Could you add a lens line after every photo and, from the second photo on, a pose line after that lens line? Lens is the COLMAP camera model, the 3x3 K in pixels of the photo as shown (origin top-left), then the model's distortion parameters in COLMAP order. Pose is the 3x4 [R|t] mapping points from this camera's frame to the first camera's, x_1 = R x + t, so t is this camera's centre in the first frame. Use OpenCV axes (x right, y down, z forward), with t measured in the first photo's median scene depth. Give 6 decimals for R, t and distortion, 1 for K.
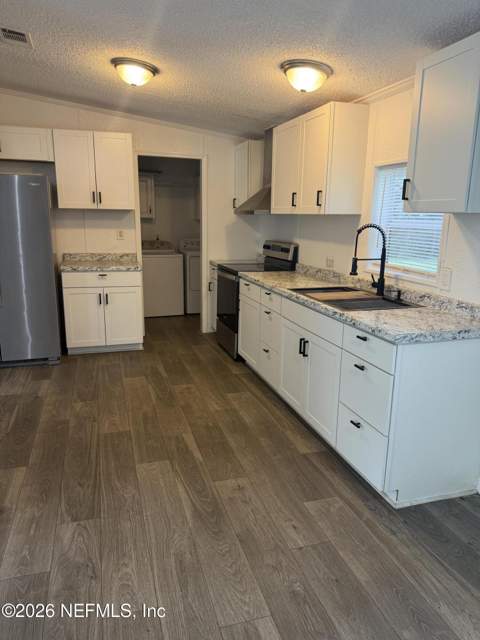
lens RADIAL K [[454.6, 0, 244.5], [0, 454.6, 317.6], [0, 0, 1]] dist [0.011094, -0.031724]
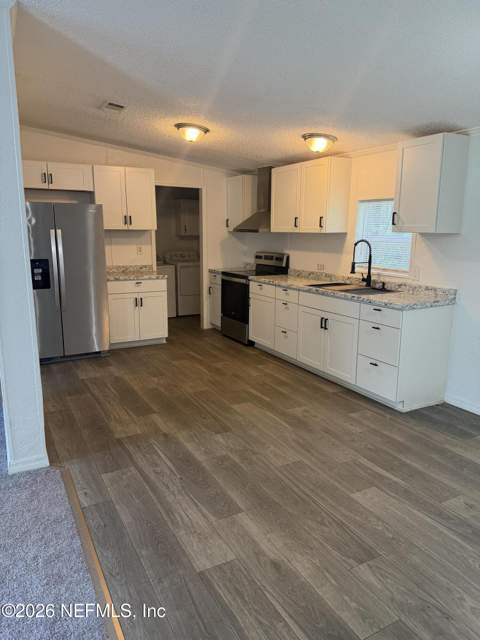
lens RADIAL K [[454.6, 0, 240.9], [0, 454.6, 319.3], [0, 0, 1]] dist [0.011094, -0.031724]
pose [[0.981205, -0.048693, 0.186725, -0.396448], [0.052973, 0.998434, -0.018000, 0.062218], [-0.185556, 0.027554, 0.982247, -0.382975]]
